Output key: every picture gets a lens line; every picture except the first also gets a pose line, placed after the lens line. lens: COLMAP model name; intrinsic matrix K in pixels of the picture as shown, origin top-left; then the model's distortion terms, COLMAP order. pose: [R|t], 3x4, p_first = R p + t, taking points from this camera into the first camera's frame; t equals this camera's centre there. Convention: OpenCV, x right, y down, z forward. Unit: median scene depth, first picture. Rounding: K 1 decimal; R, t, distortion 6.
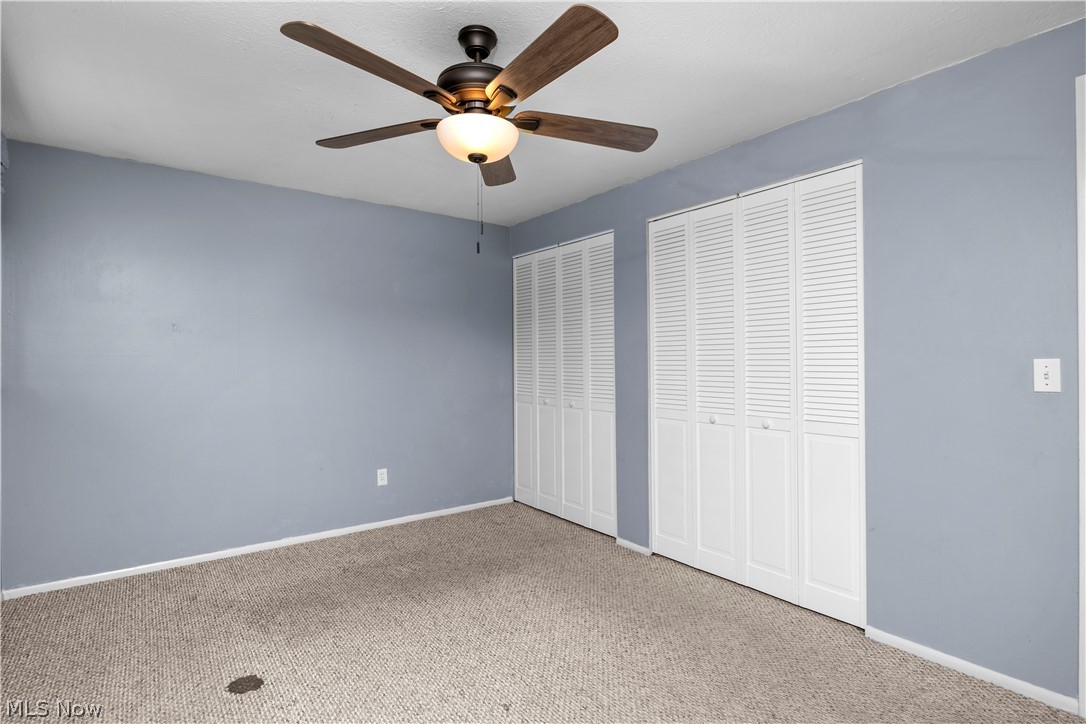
lens RADIAL K [[553.1, 0, 543.0], [0, 553.1, 362.0], [0, 0, 1]] dist [-0.001356, -0.000265]
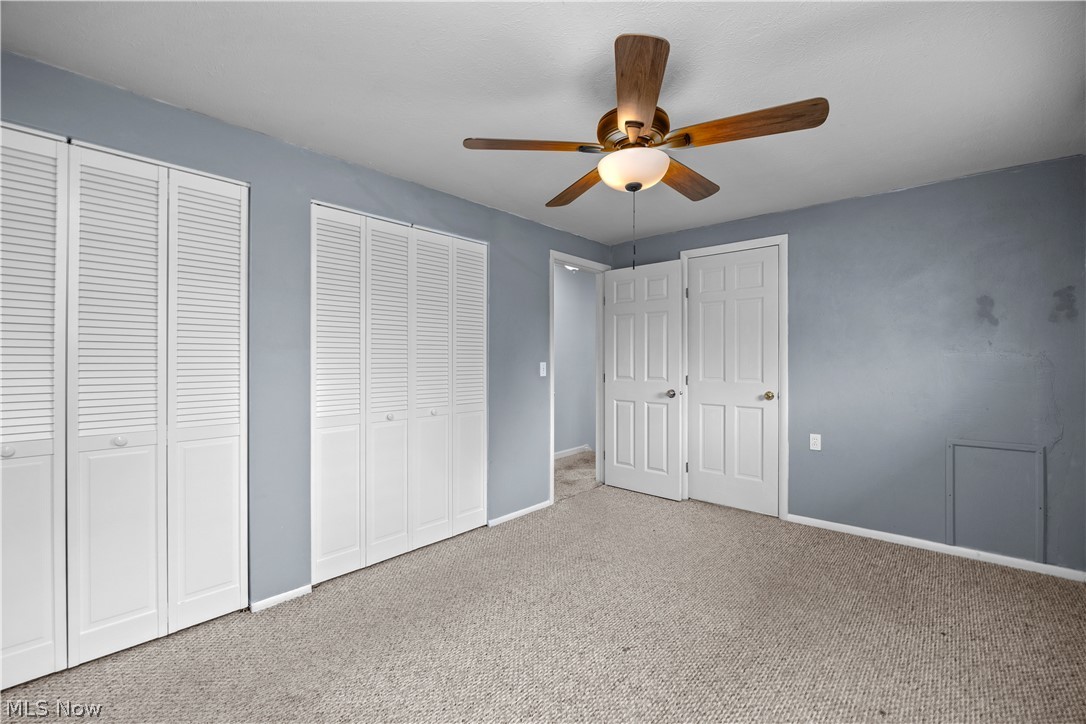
lens RADIAL K [[468.4, 0, 543.4], [0, 468.4, 357.3], [0, 0, 1]] dist [-0.001829, -0.000328]
pose [[-0.210571, 0.012847, 0.977494, -0.647145], [0.007052, 0.999908, -0.011622, -0.000863], [-0.977553, 0.004446, -0.210643, 0.870371]]
